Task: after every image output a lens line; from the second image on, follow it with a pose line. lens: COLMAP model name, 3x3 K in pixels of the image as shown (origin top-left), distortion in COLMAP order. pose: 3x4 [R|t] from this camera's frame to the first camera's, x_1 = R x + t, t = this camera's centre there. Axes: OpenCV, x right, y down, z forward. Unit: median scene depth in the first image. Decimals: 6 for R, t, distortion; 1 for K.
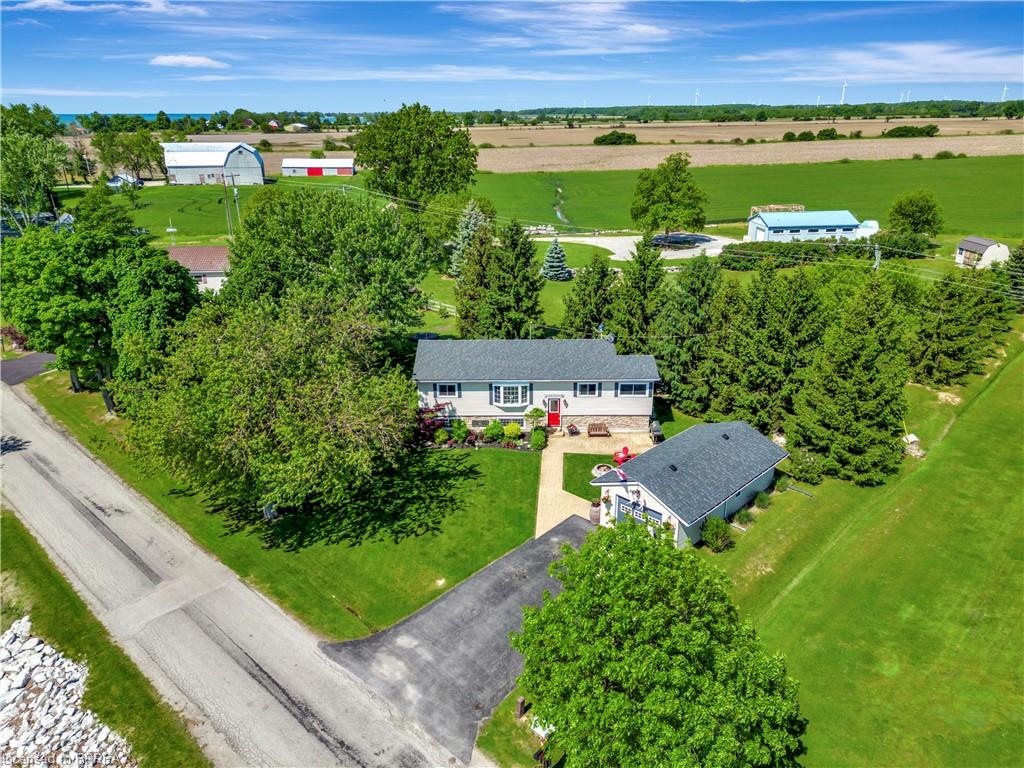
lens RADIAL K [[731.9, 0, 514.5], [0, 731.9, 383.5], [0, 0, 1]] dist [0.057759, -0.015766]
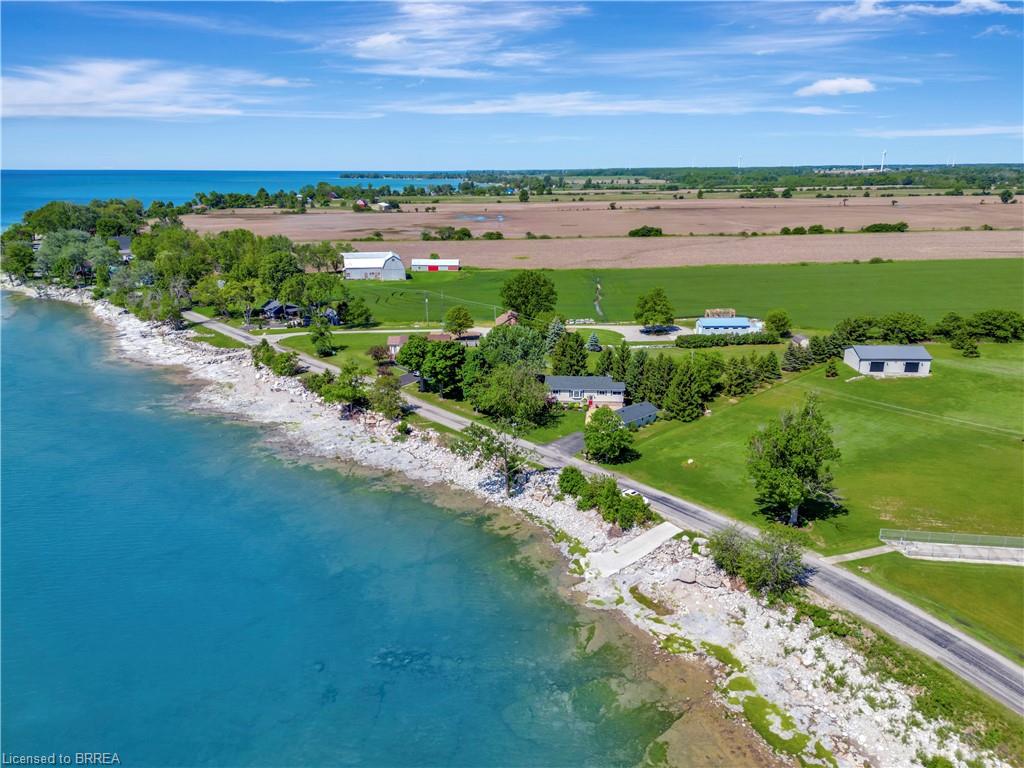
lens RADIAL K [[731.9, 0, 509.9], [0, 731.9, 386.0], [0, 0, 1]] dist [0.057759, -0.015766]
pose [[0.997748, 0.021332, -0.063597, -0.087619], [-0.025458, 0.997574, -0.064787, 0.184463], [0.062061, 0.066260, 0.995871, -2.037468]]
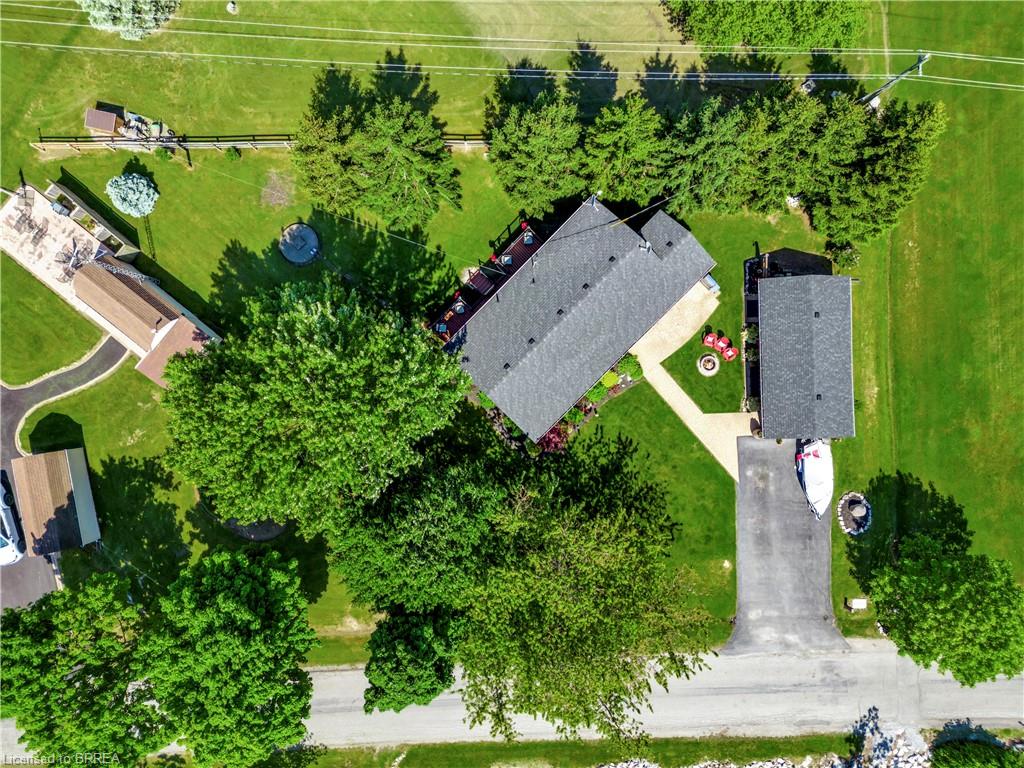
lens RADIAL K [[731.9, 0, 513.6], [0, 731.9, 386.0], [0, 0, 1]] dist [0.057759, -0.015766]
pose [[0.702835, -0.711300, 0.008690, -0.112806], [0.251018, 0.259424, 0.932571, -0.920357], [-0.665592, -0.653262, 0.360881, 0.696330]]
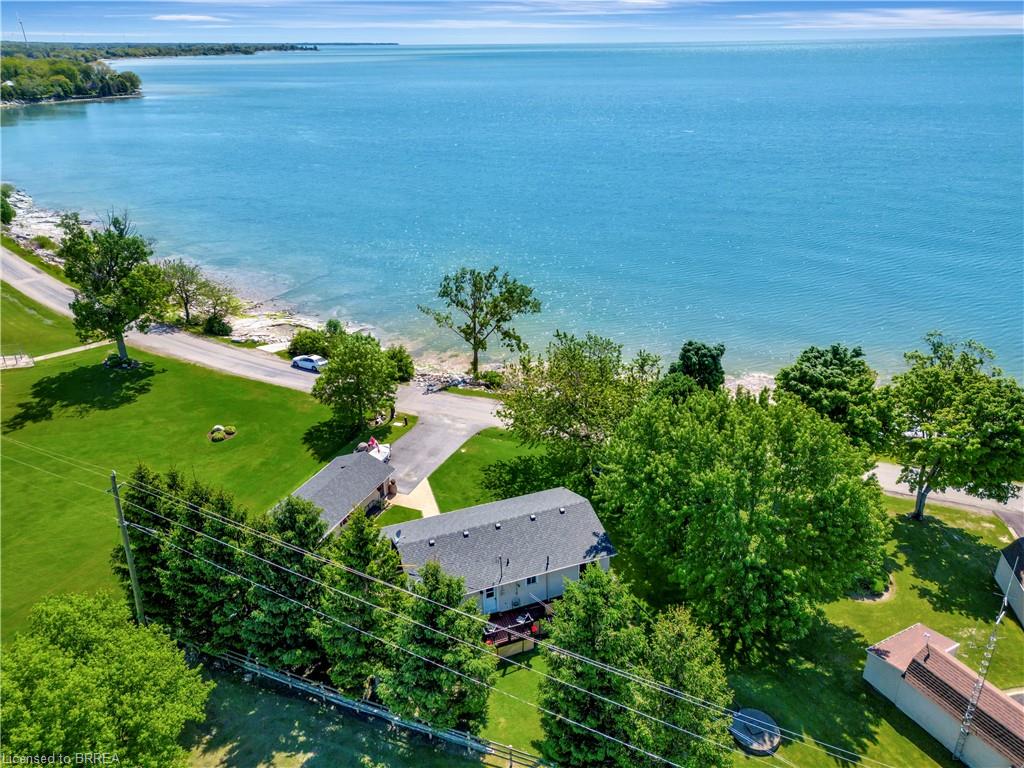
lens RADIAL K [[731.9, 0, 507.3], [0, 731.9, 386.8], [0, 0, 1]] dist [0.057759, -0.015766]
pose [[-0.936201, 0.151557, -0.317110, 0.283119], [-0.121247, 0.707595, 0.696138, -0.897285], [0.329891, 0.690173, -0.644075, 1.567251]]
